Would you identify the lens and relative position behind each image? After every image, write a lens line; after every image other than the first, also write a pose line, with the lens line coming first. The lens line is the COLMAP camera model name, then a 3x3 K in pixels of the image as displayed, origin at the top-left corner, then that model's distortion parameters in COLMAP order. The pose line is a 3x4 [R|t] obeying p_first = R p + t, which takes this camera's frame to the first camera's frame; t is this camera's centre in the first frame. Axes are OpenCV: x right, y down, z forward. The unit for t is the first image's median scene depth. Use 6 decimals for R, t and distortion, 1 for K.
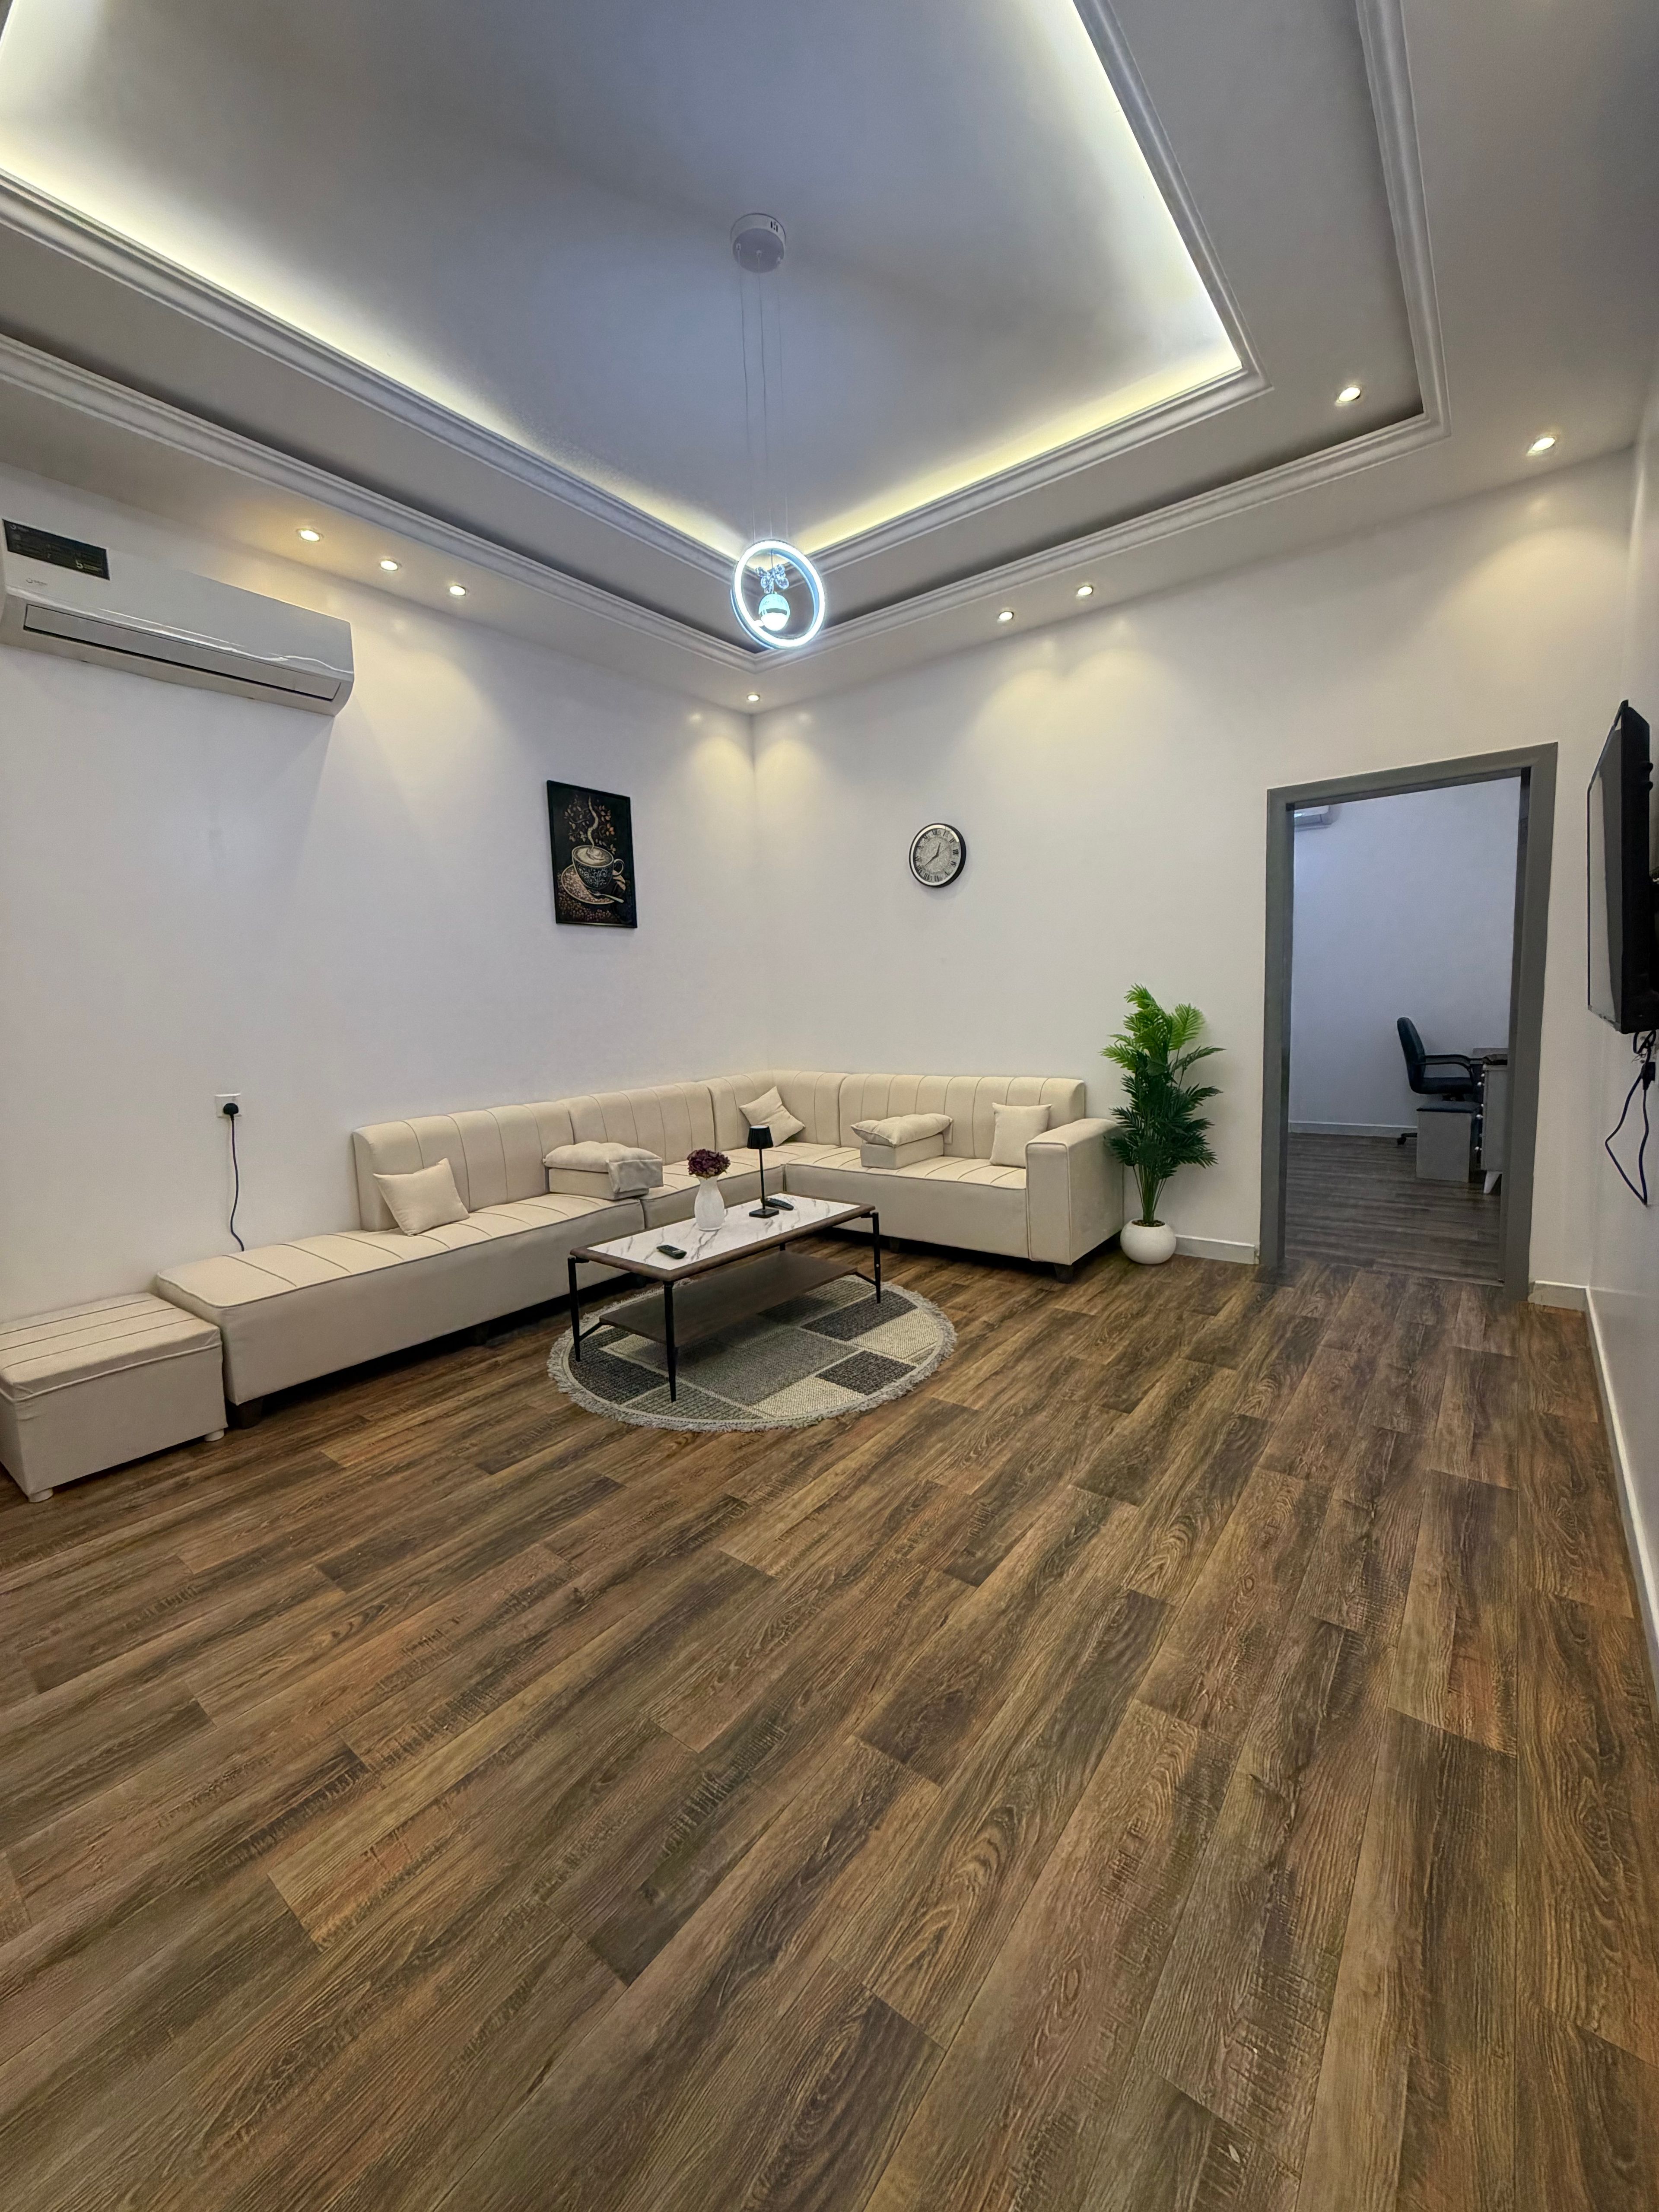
lens RADIAL K [[879.2, 0, 832.2], [0, 879.2, 1101.8], [0, 0, 1]] dist [-0.002832, 0.000060]
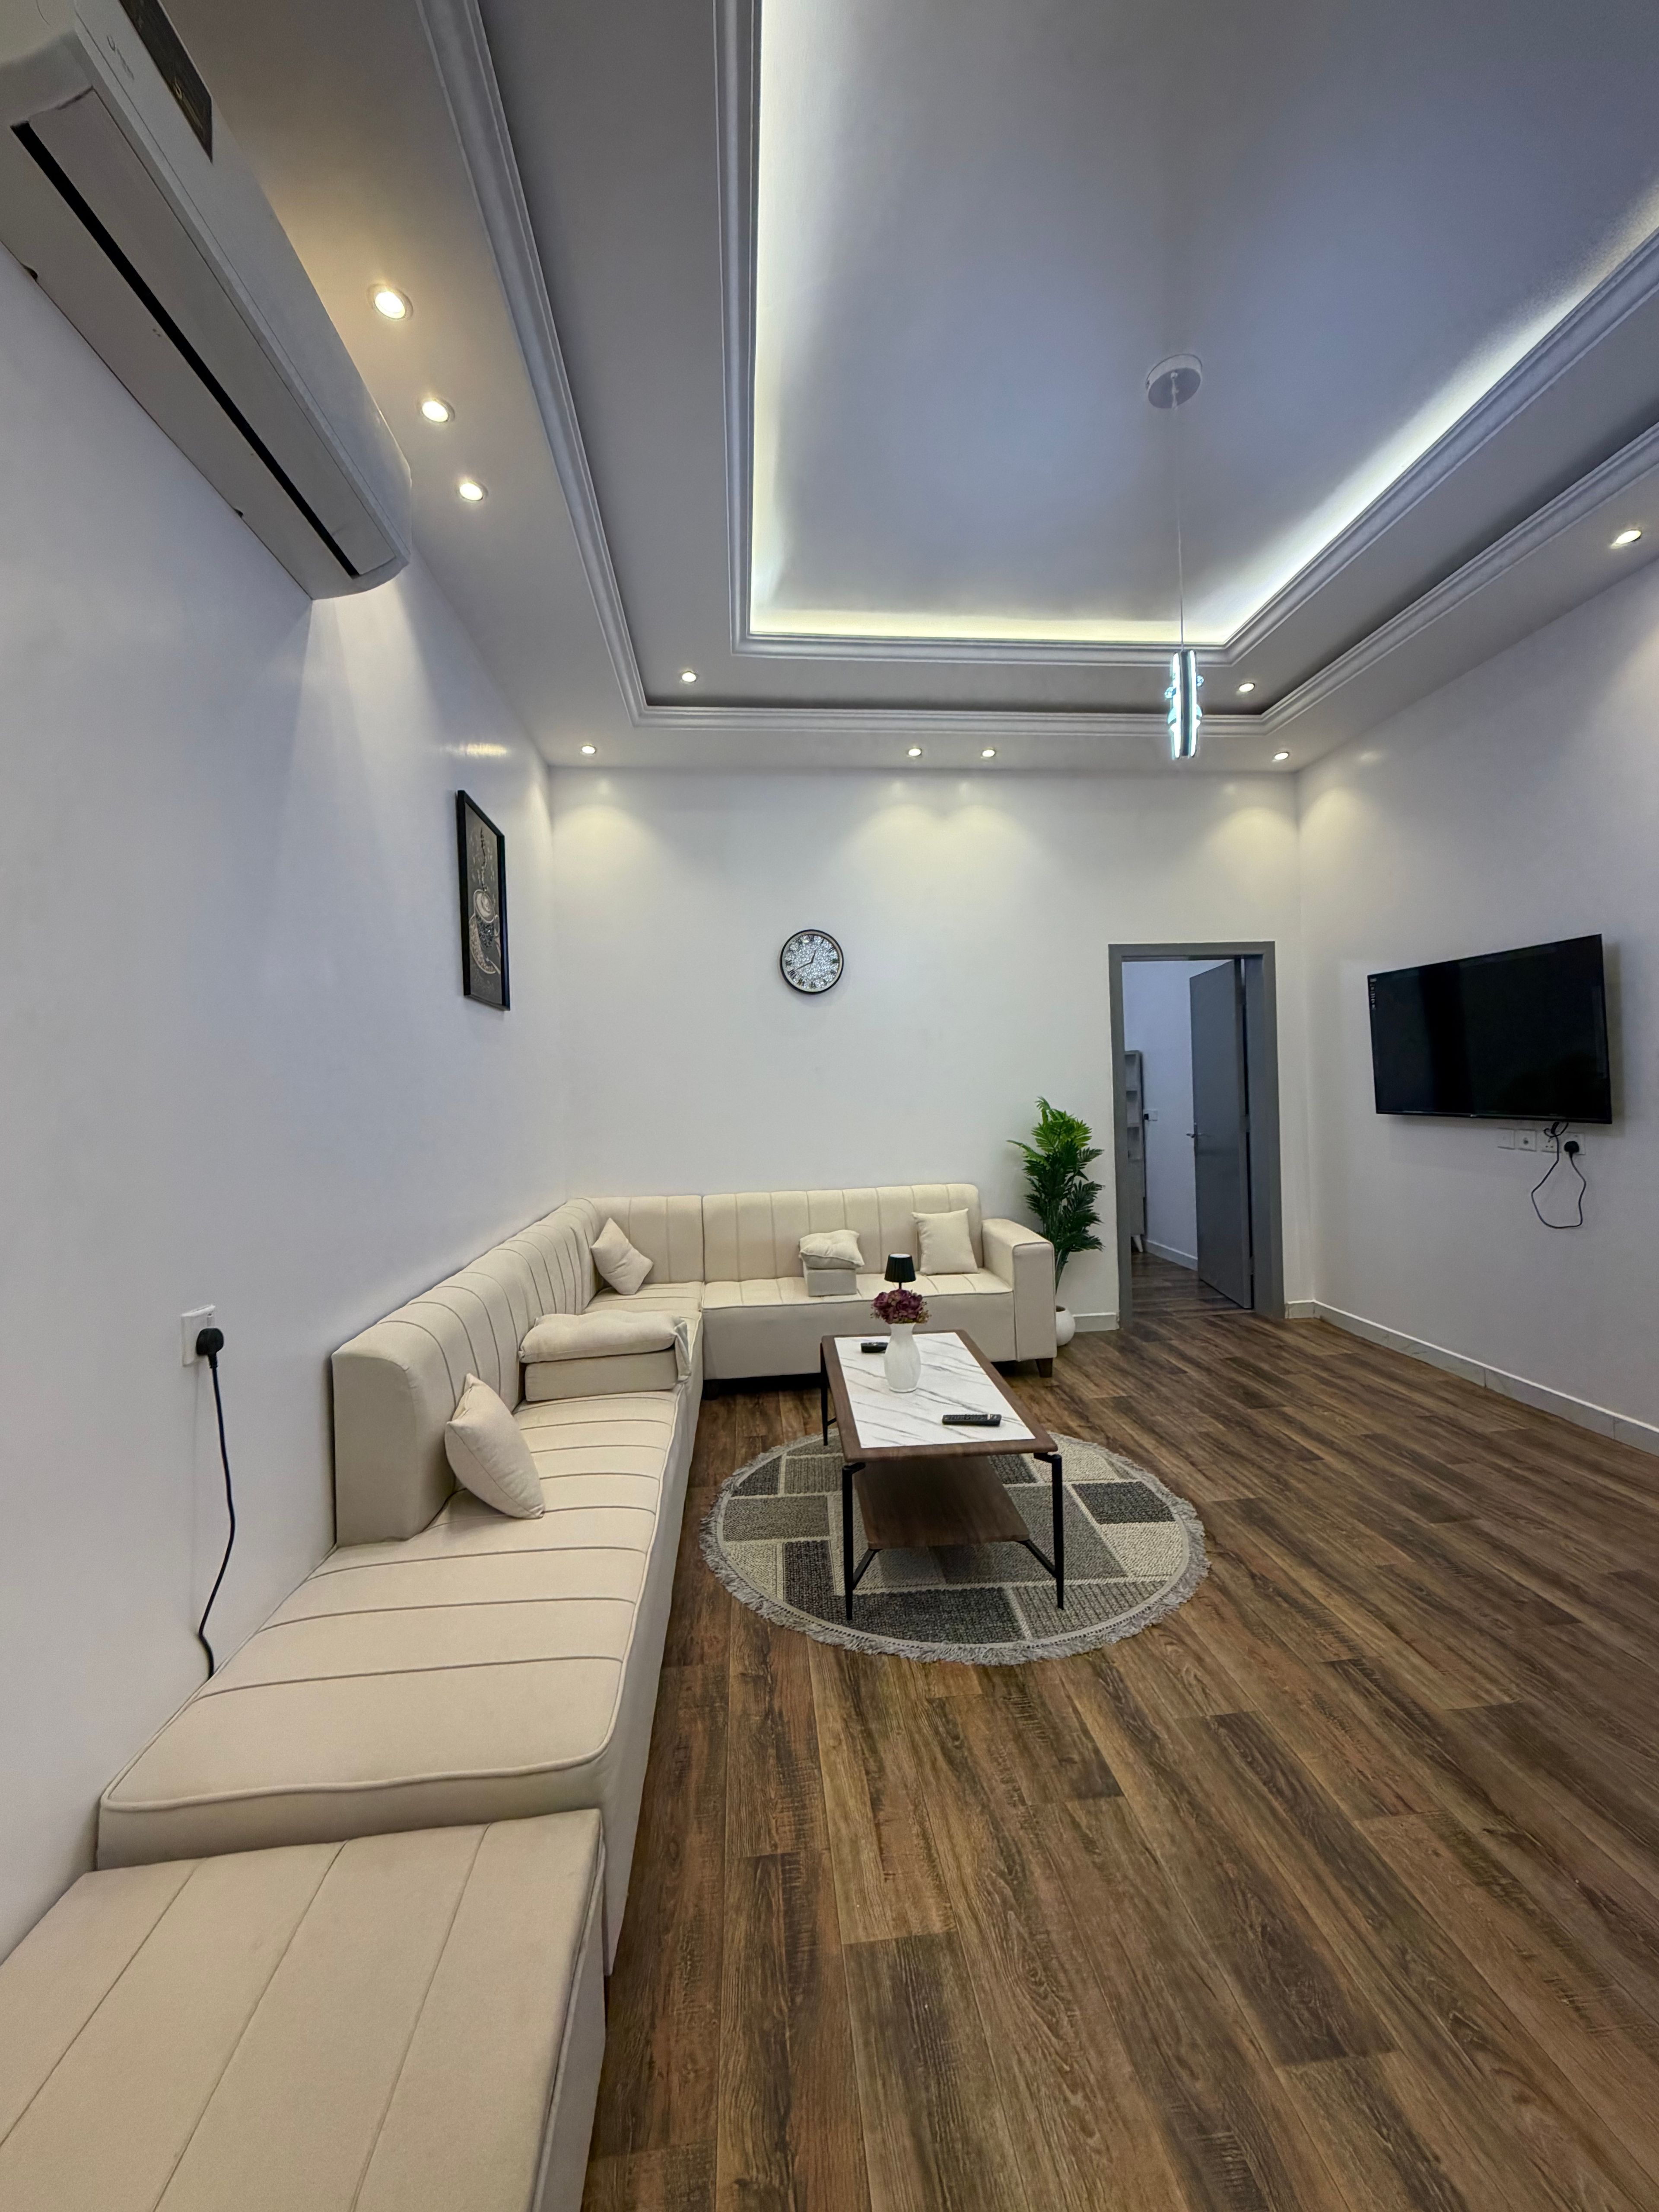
lens RADIAL K [[879.2, 0, 831.7], [0, 879.2, 1100.5], [0, 0, 1]] dist [-0.002832, 0.000060]
pose [[0.726839, 0.008978, 0.686749, -0.752045], [0.083493, 0.991343, -0.101327, -0.041164], [-0.681714, 0.130987, 0.719797, 0.440522]]
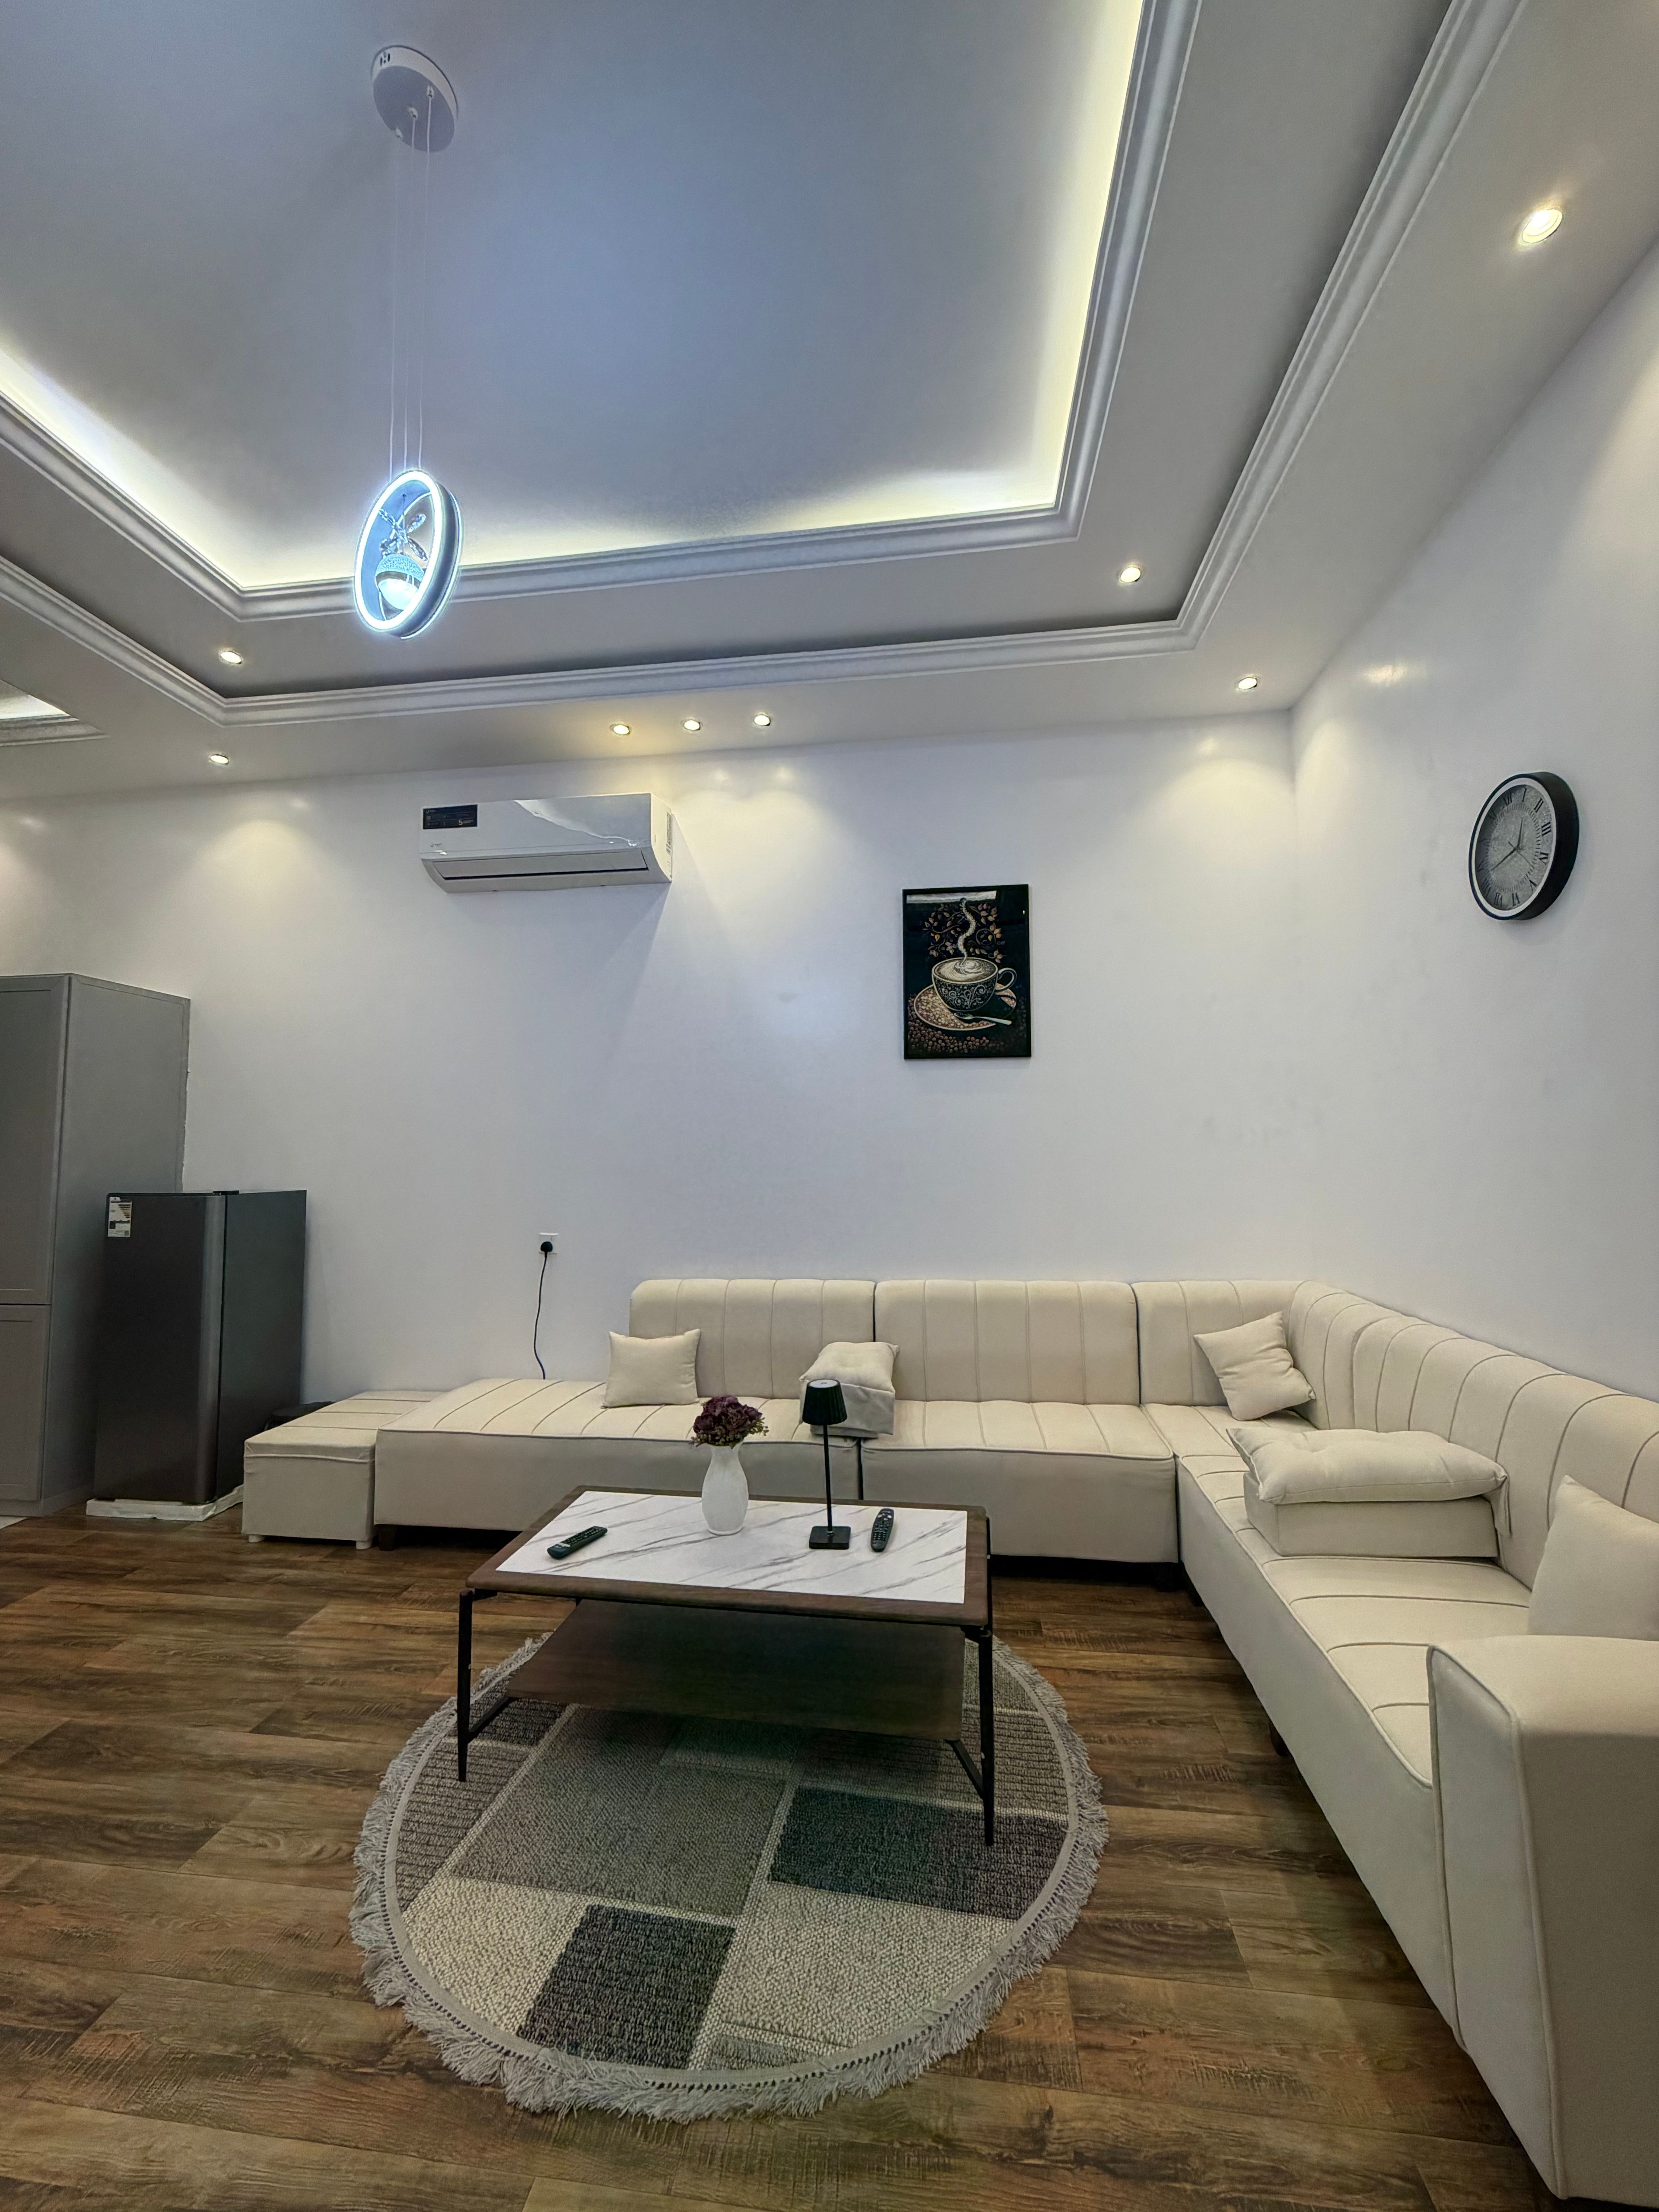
lens RADIAL K [[879.2, 0, 831.0], [0, 879.2, 1101.6], [0, 0, 1]] dist [-0.002832, 0.000060]
pose [[0.499918, -0.022420, -0.865783, 0.459121], [-0.108218, 0.990213, -0.088130, -0.113858], [0.859285, 0.137751, 0.492599, 0.725382]]
